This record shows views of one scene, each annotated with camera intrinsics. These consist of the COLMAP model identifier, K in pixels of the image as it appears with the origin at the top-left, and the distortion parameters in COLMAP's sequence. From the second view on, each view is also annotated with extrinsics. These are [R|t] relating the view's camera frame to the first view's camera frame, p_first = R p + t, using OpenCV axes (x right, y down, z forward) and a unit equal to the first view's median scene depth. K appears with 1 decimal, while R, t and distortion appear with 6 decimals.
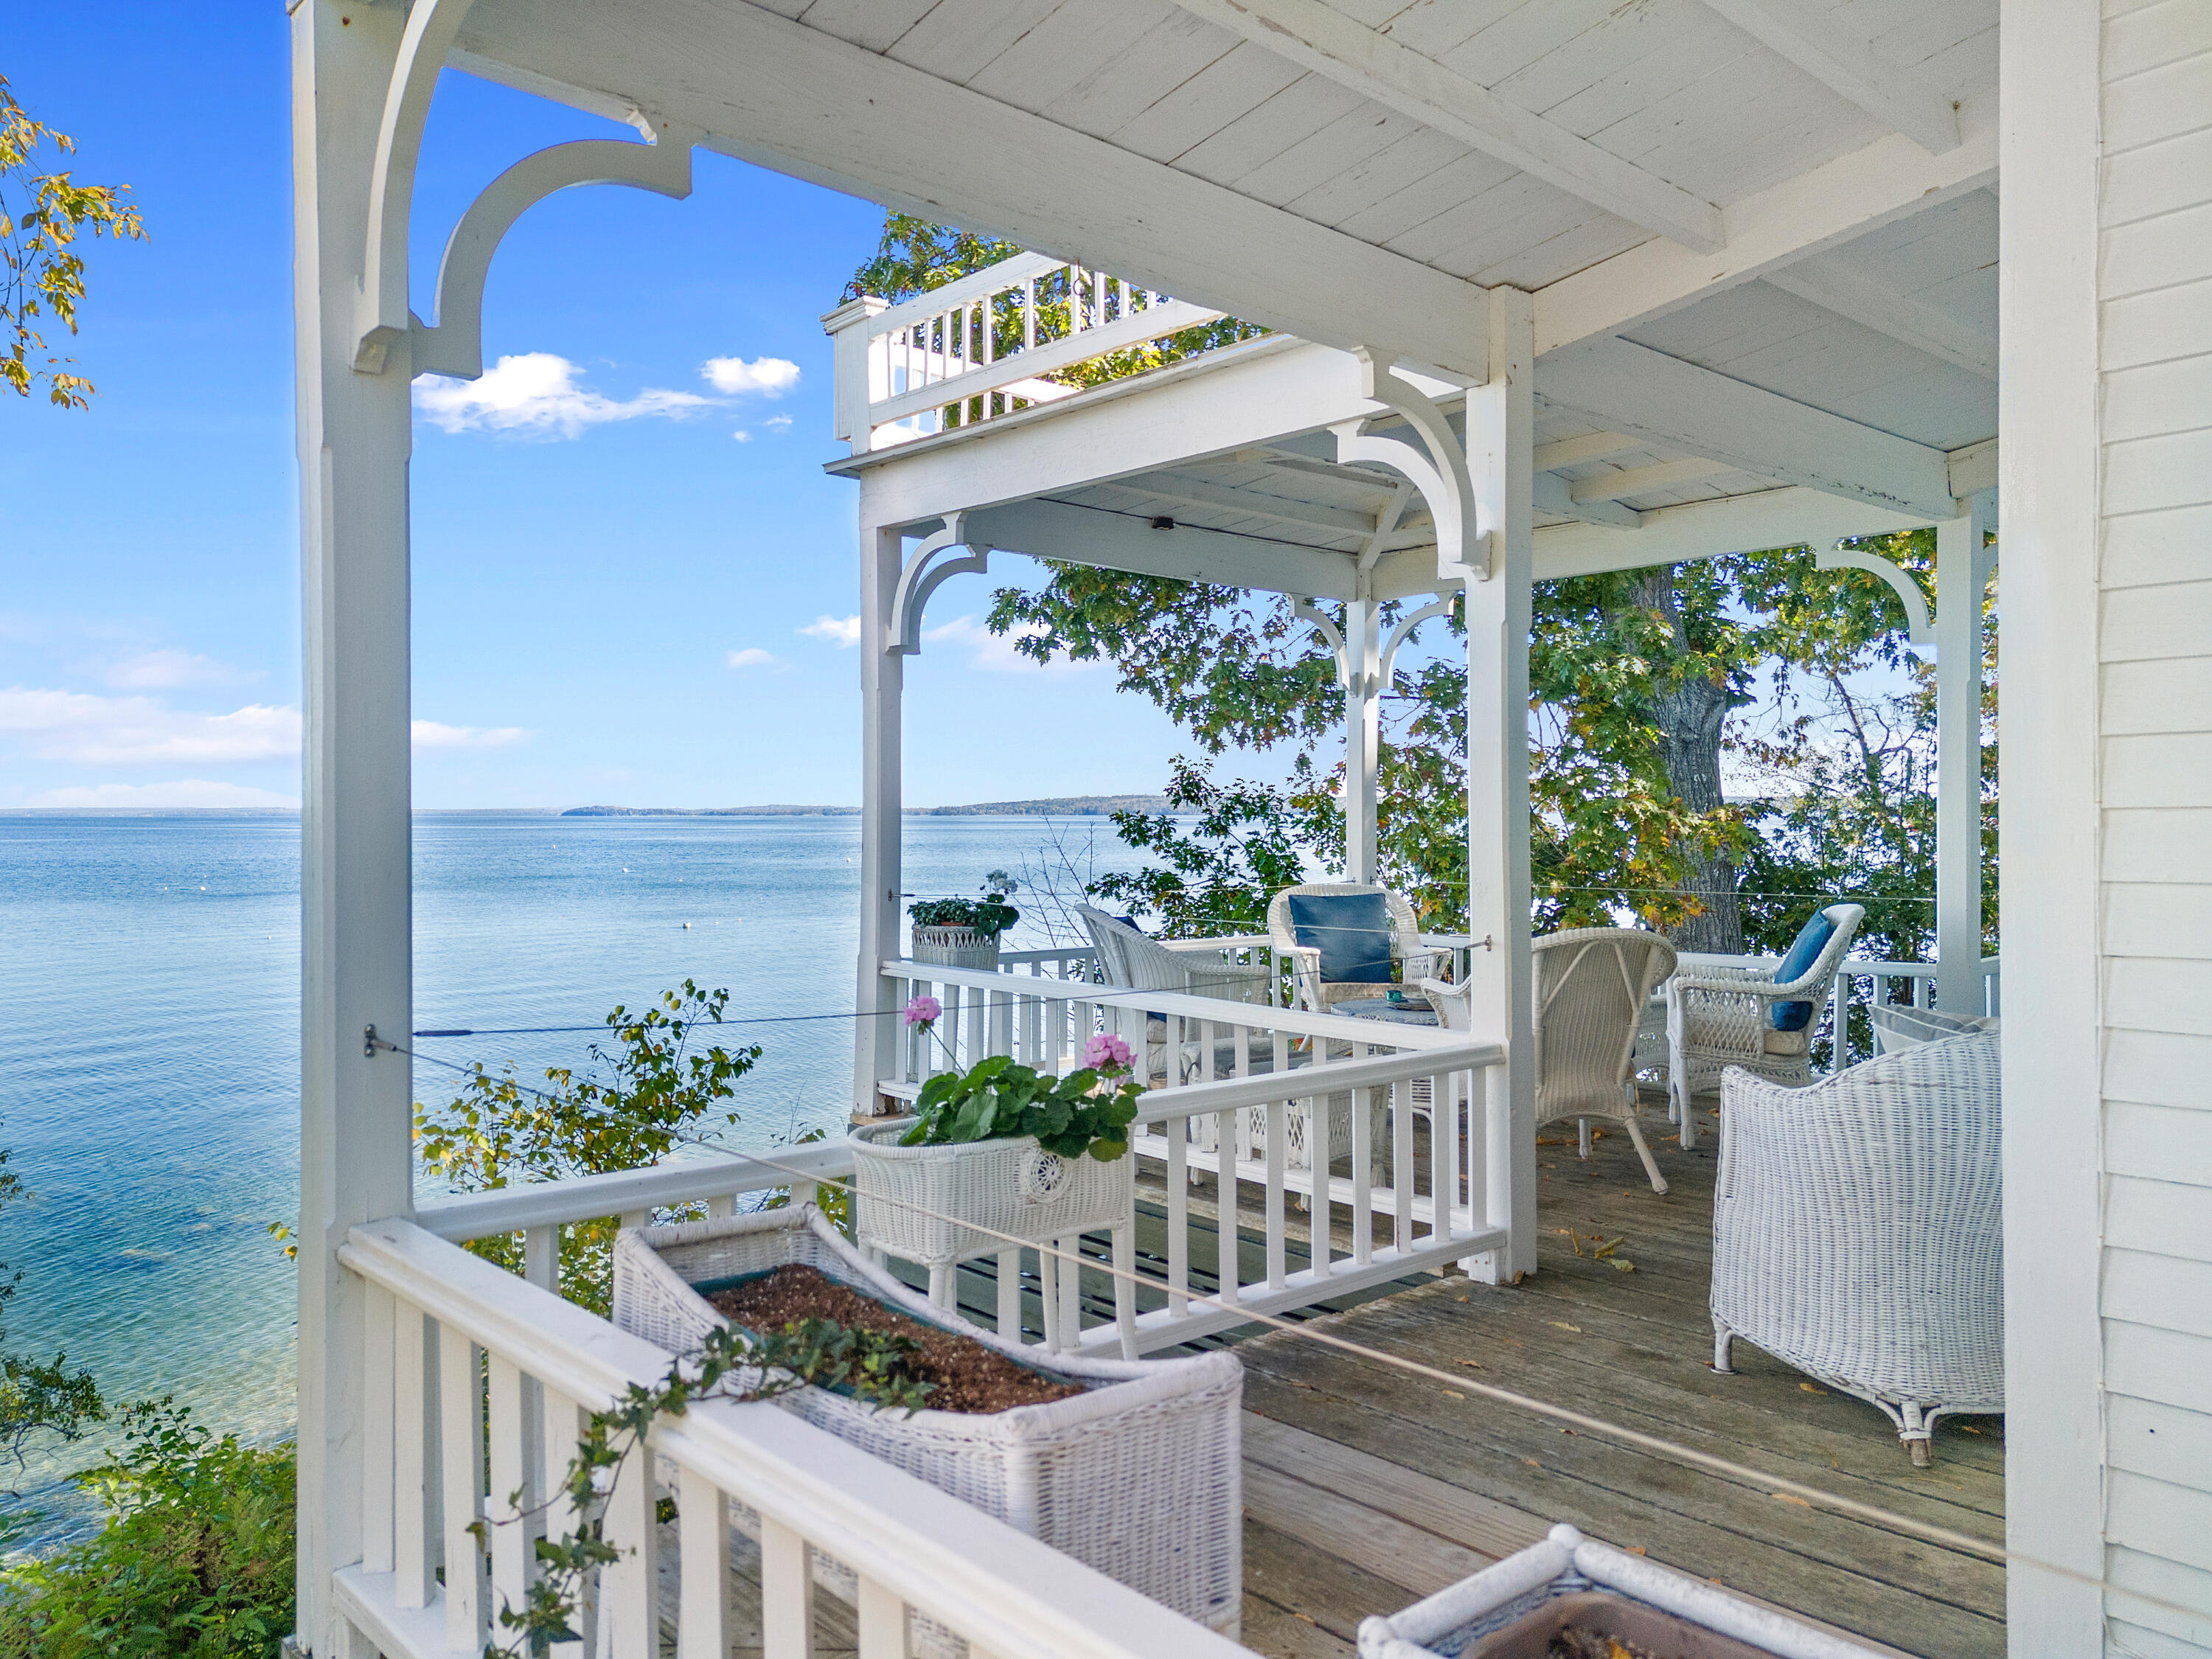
lens RADIAL K [[1652.4, 0, 1148.3], [0, 1652.4, 825.7], [0, 0, 1]] dist [0.068165, -0.071626]
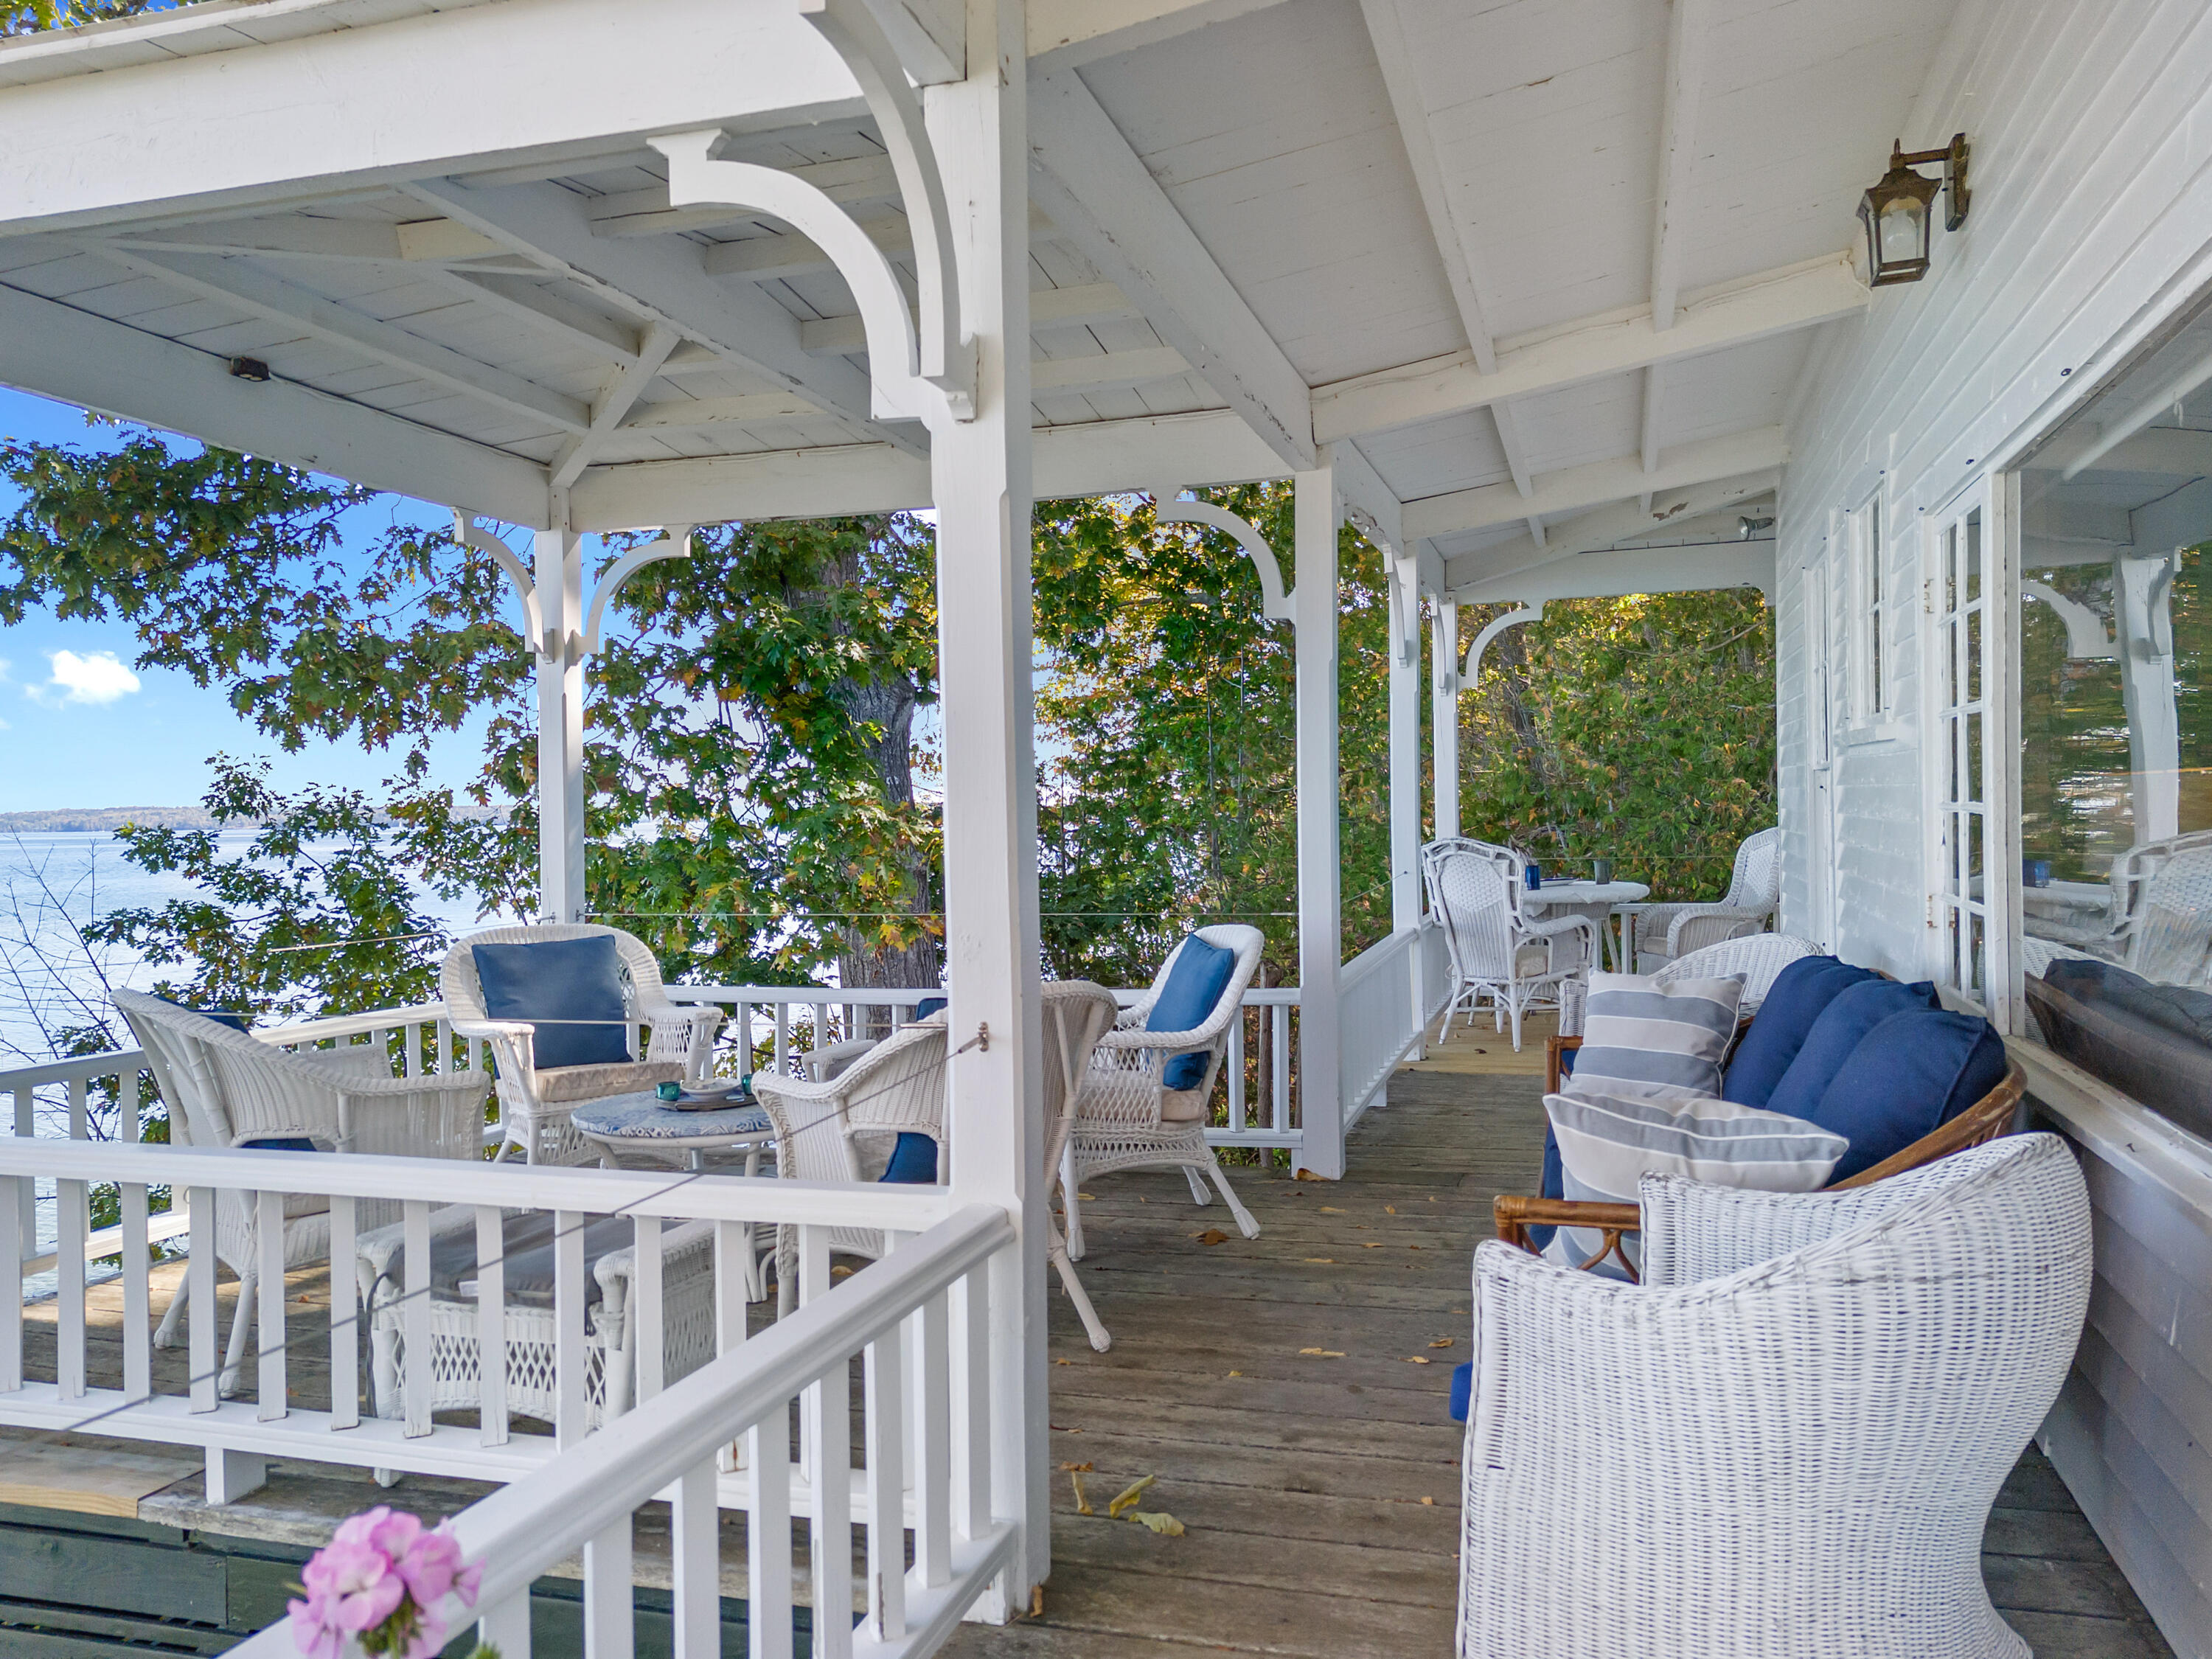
lens RADIAL K [[1652.4, 0, 1148.3], [0, 1652.4, 825.7], [0, 0, 1]] dist [0.068165, -0.071626]
pose [[0.860813, -0.015186, 0.508694, -0.015654], [0.017722, 0.999843, -0.000141, -0.001401], [-0.508612, 0.009136, 0.860947, 0.172335]]
